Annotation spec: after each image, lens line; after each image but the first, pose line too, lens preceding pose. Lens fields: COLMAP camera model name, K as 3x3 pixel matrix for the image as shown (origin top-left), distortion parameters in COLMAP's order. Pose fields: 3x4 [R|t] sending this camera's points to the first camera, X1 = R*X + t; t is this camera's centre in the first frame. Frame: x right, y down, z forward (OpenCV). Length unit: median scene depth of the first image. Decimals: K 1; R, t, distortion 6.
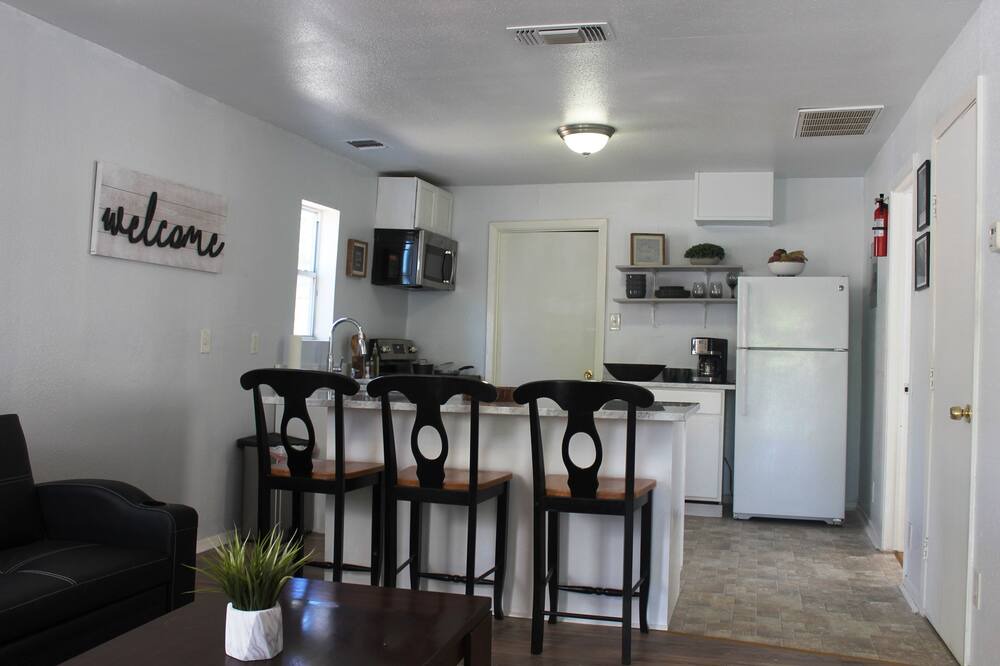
lens RADIAL K [[935.7, 0, 496.7], [0, 935.7, 334.6], [0, 0, 1]] dist [-0.059942, 0.000000]
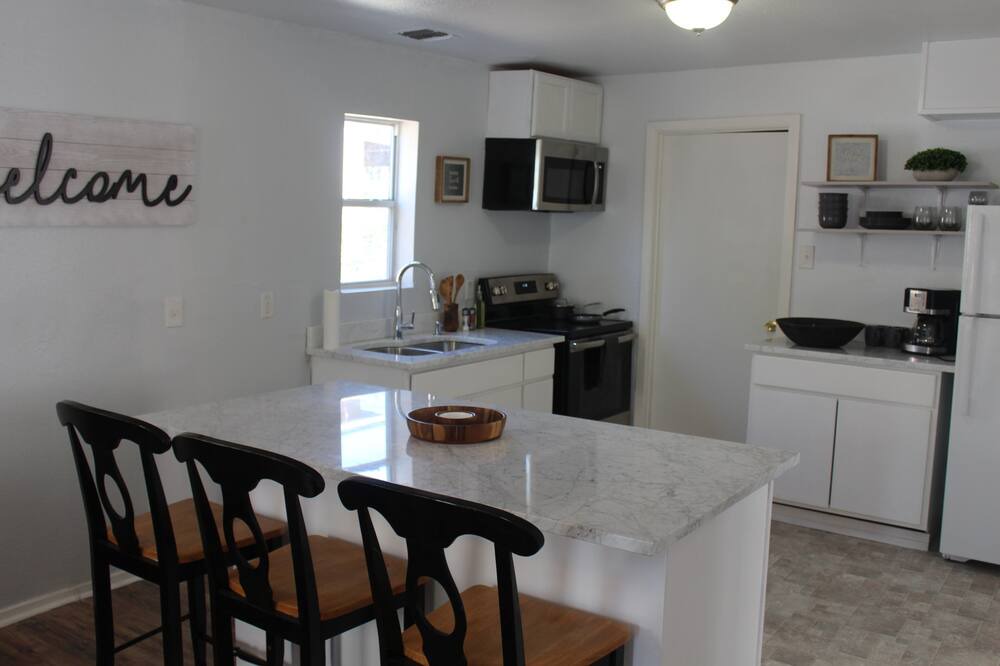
lens RADIAL K [[935.7, 0, 496.7], [0, 935.7, 337.6], [0, 0, 1]] dist [-0.059942, 0.000000]
pose [[0.941037, 0.038956, -0.336053, 0.162942], [0.007585, 0.990669, 0.136080, -0.058675], [0.338218, -0.130605, 0.931961, 0.266309]]
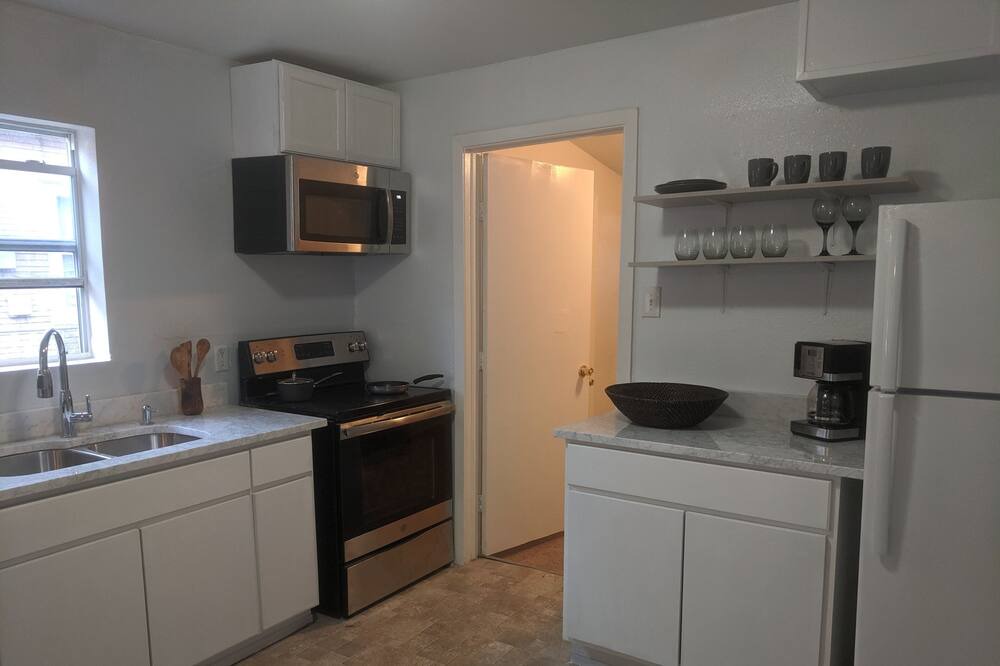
lens RADIAL K [[754.1, 0, 478.2], [0, 754.1, 388.6], [0, 0, 1]] dist [0.043828, 0.005825]
pose [[0.941090, 0.018608, -0.337645, 0.202554], [0.037062, 0.986794, 0.157681, -0.042889], [0.336120, -0.160905, 0.927972, 0.615230]]
